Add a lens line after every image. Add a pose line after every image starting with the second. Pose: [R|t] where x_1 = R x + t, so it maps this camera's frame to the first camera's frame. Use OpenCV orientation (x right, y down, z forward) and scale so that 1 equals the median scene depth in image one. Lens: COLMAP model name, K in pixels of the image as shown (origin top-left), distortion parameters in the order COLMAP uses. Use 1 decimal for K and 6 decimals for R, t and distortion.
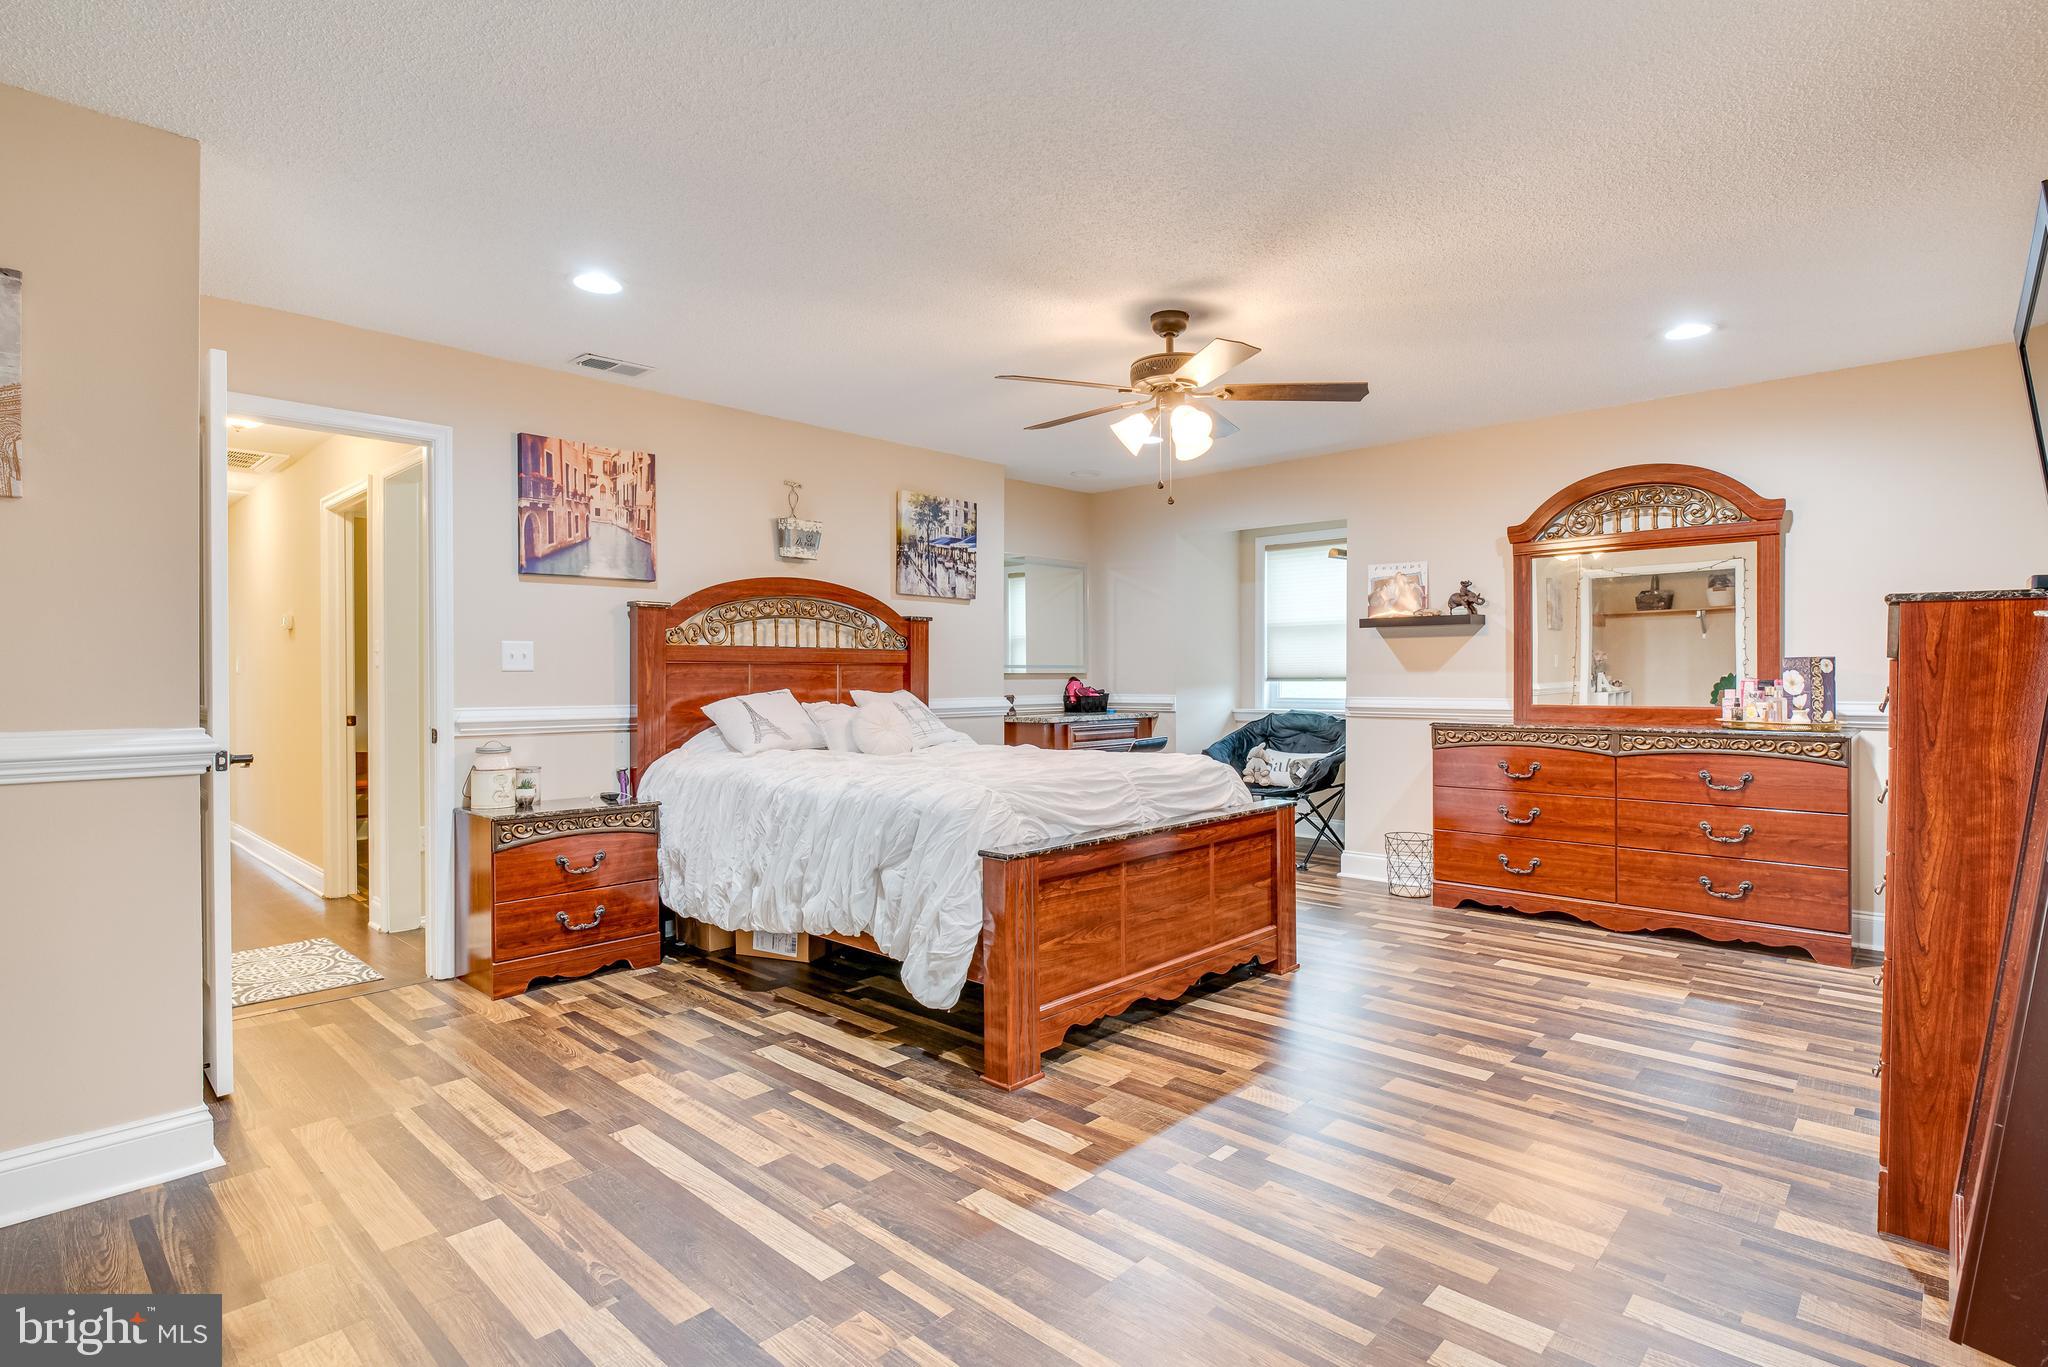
lens RADIAL K [[994.7, 0, 1039.1], [0, 994.7, 681.8], [0, 0, 1]] dist [0.002085, -0.006184]
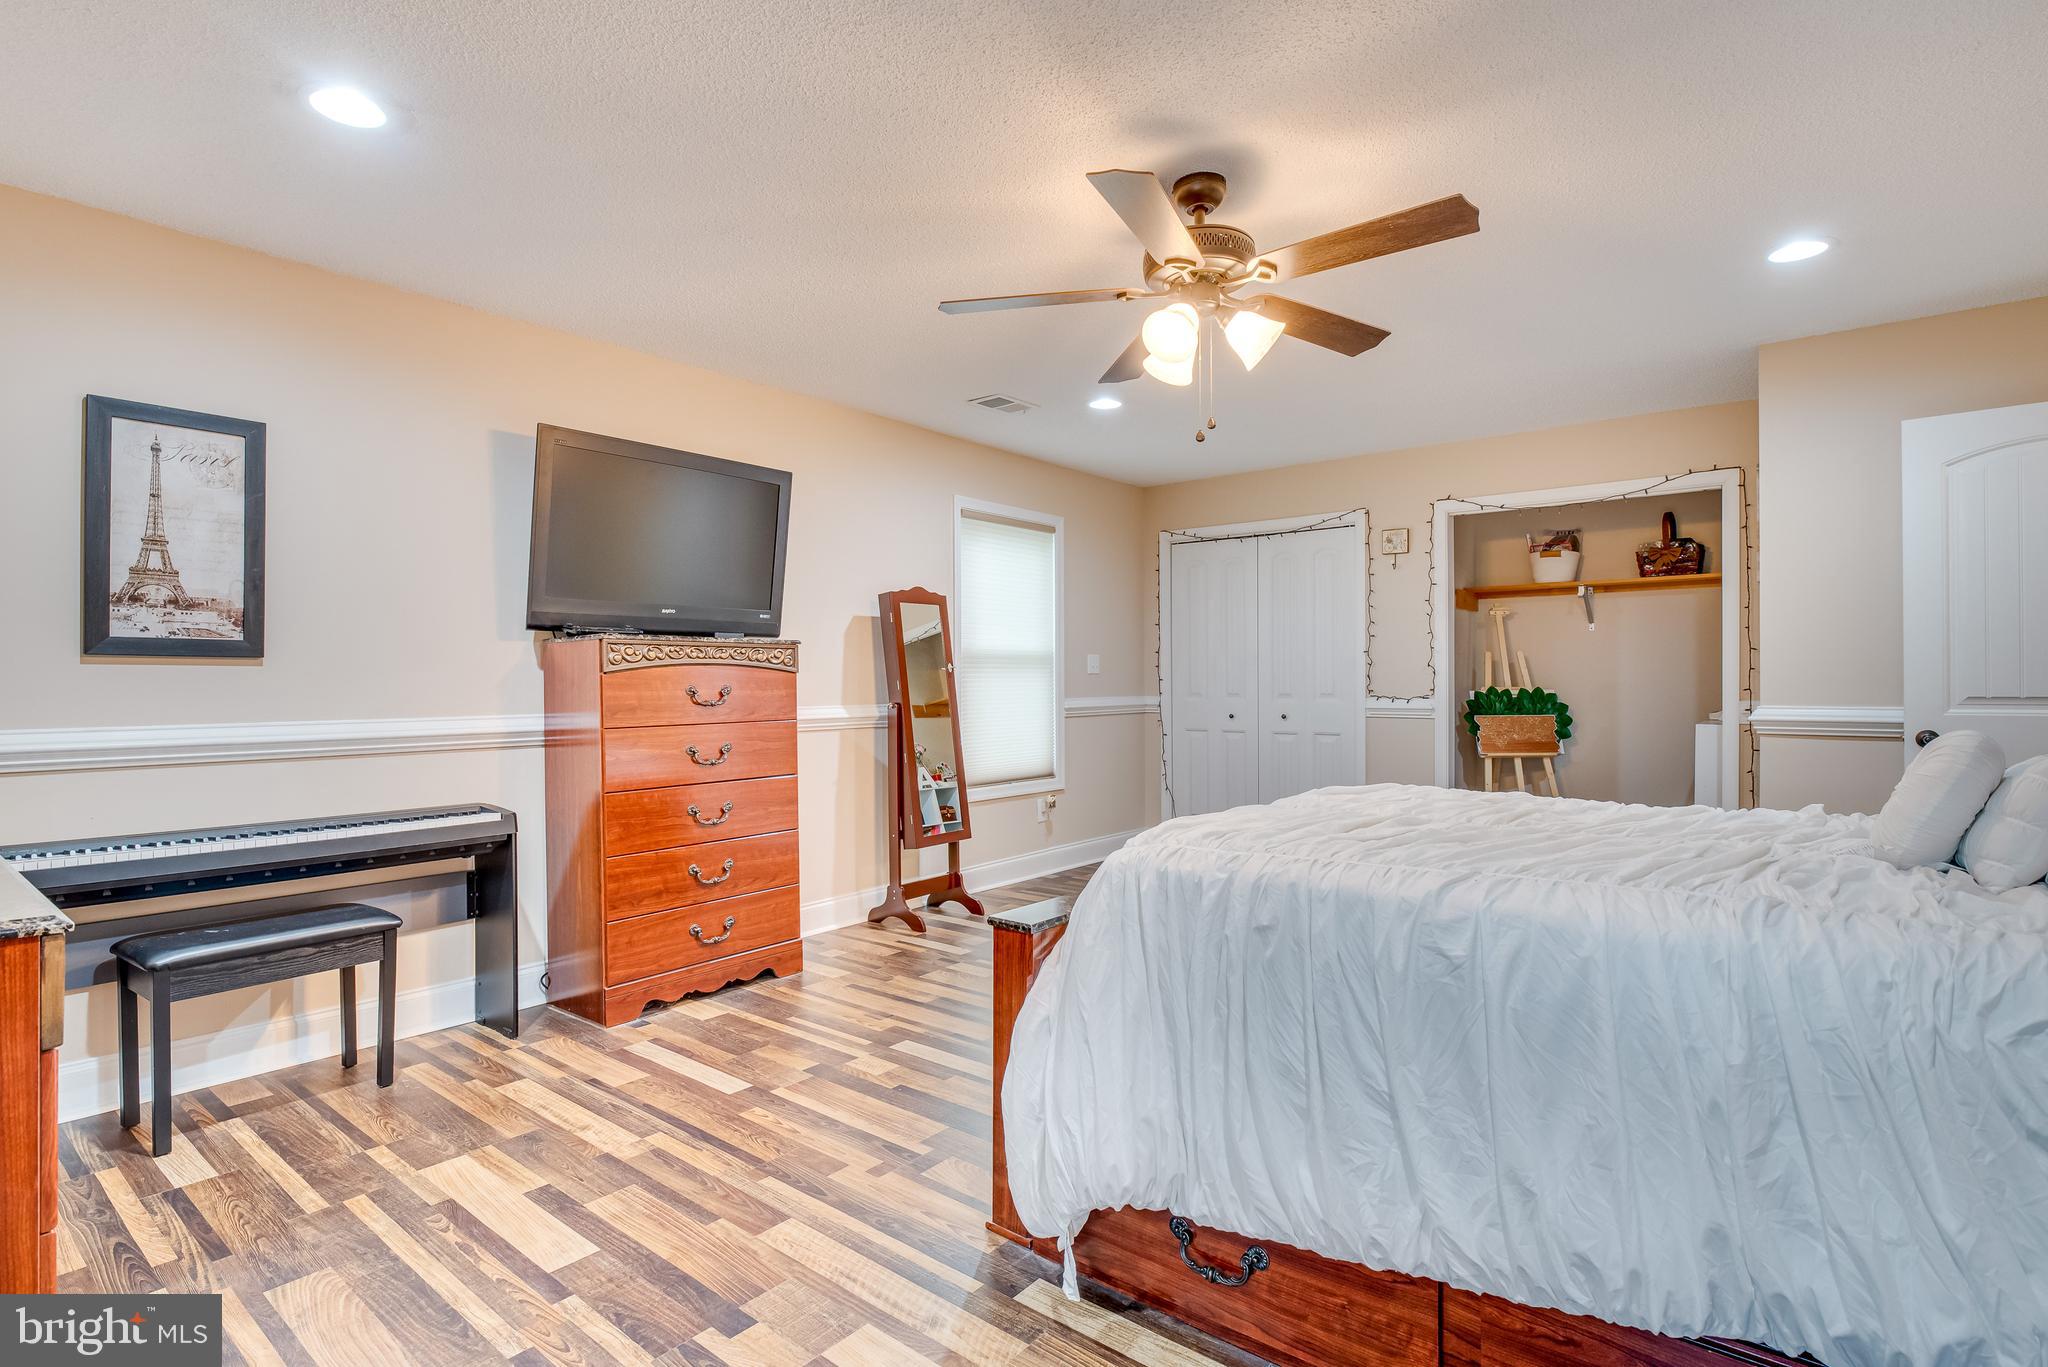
lens RADIAL K [[994.7, 0, 1019.2], [0, 994.7, 682.9], [0, 0, 1]] dist [0.002085, -0.006184]
pose [[-0.998689, 0.007823, -0.050589, 0.358494], [0.007597, 0.999960, 0.004644, -0.007446], [0.050624, 0.004254, -0.998709, 2.031629]]
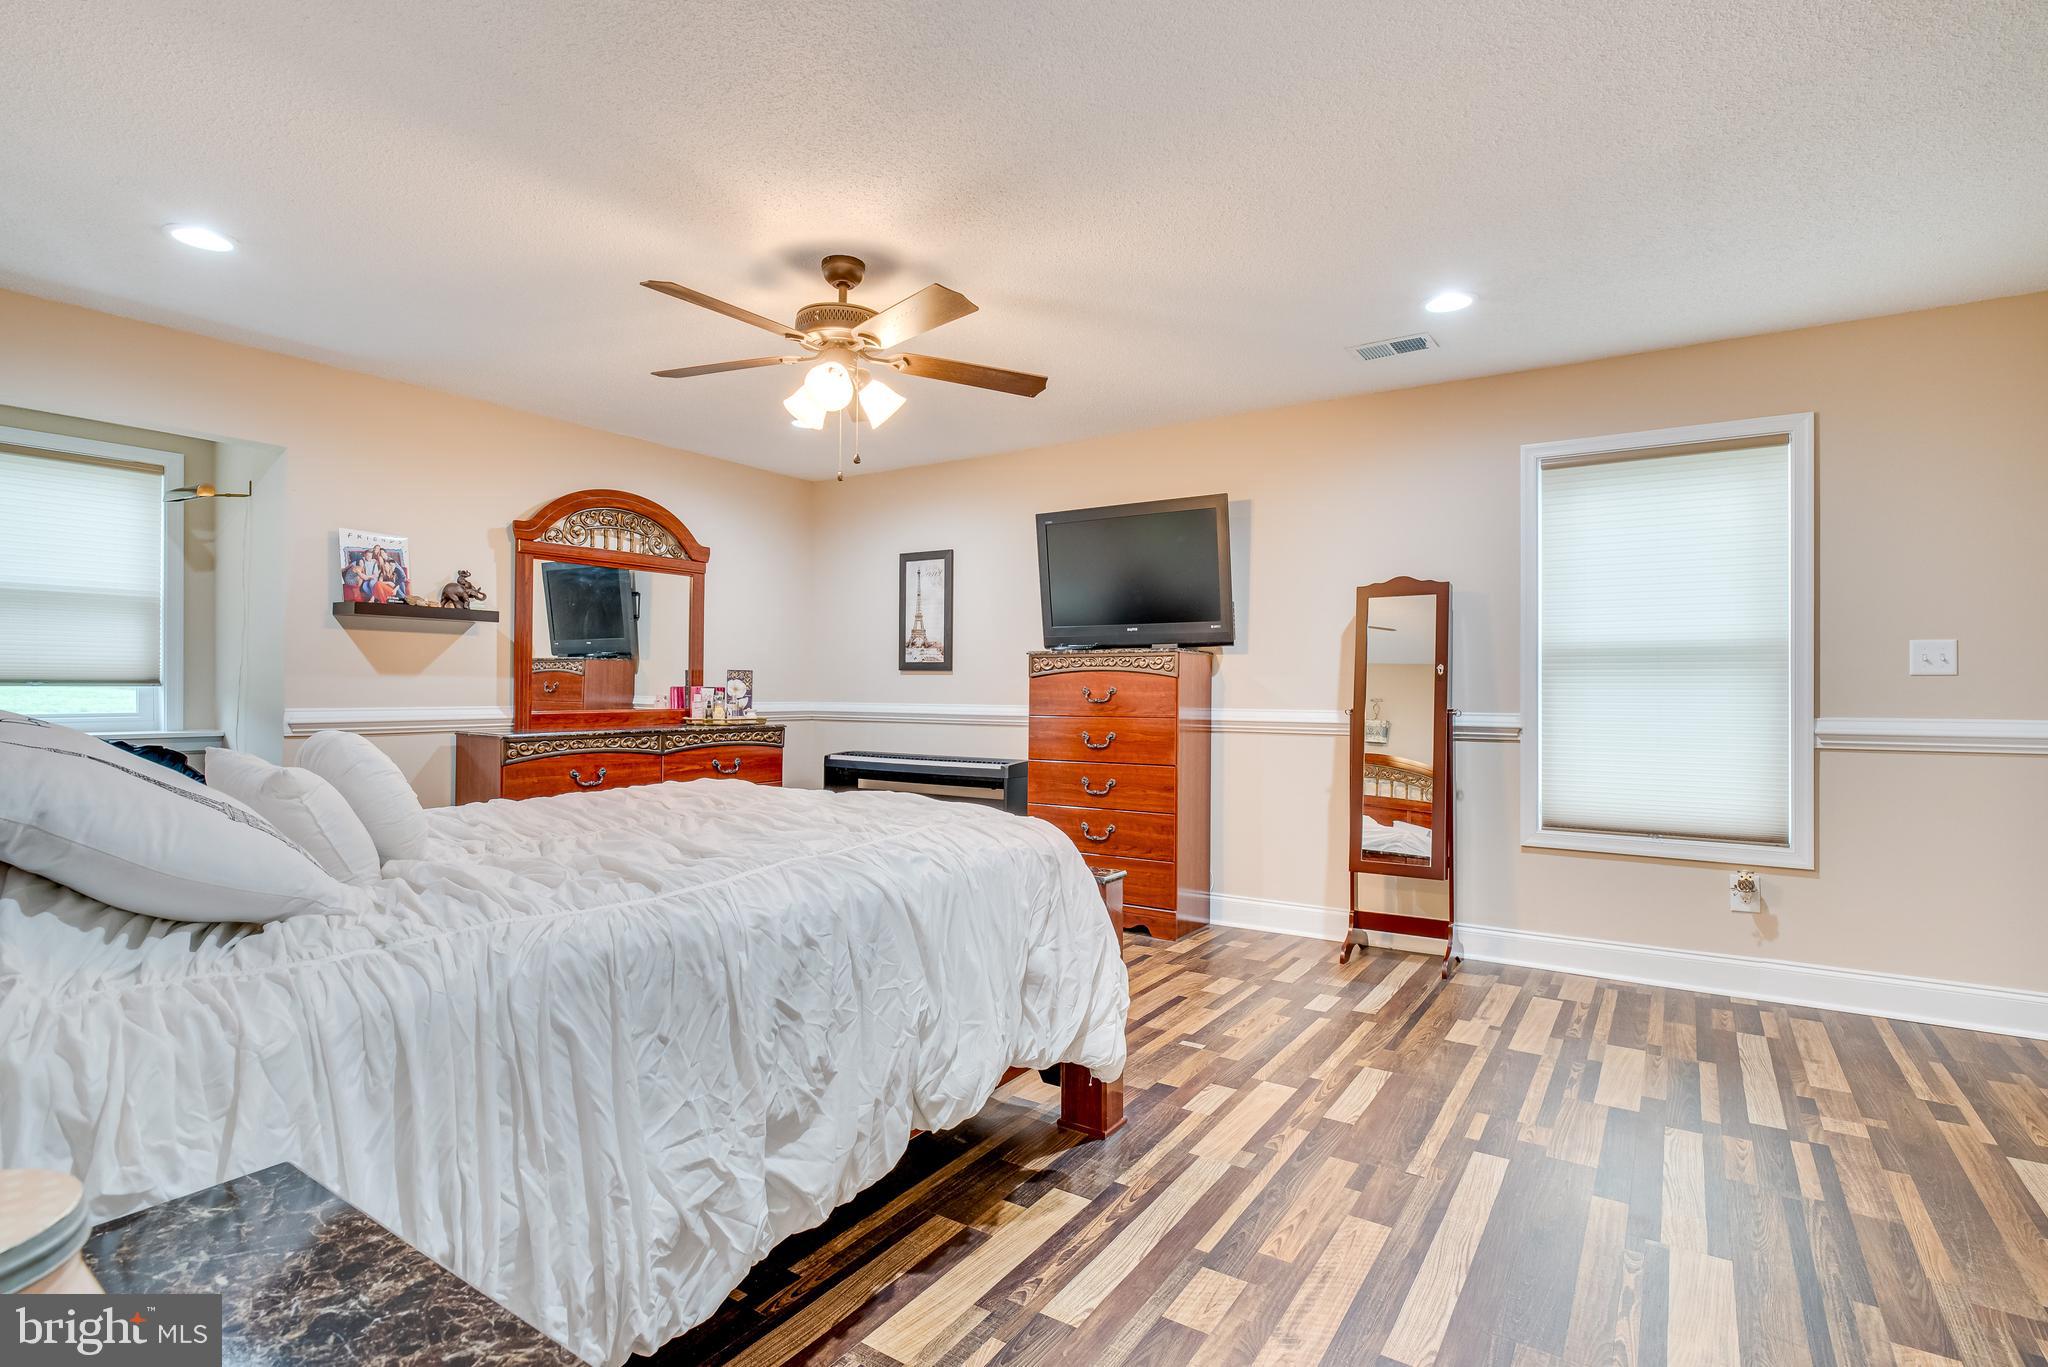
lens RADIAL K [[994.7, 0, 1025.2], [0, 994.7, 686.8], [0, 0, 1]] dist [0.002085, -0.006184]
pose [[-0.151941, 0.001836, 0.988388, -0.873947], [-0.000758, 0.999998, -0.001975, 0.001085], [-0.988389, -0.001050, -0.151940, 1.142443]]
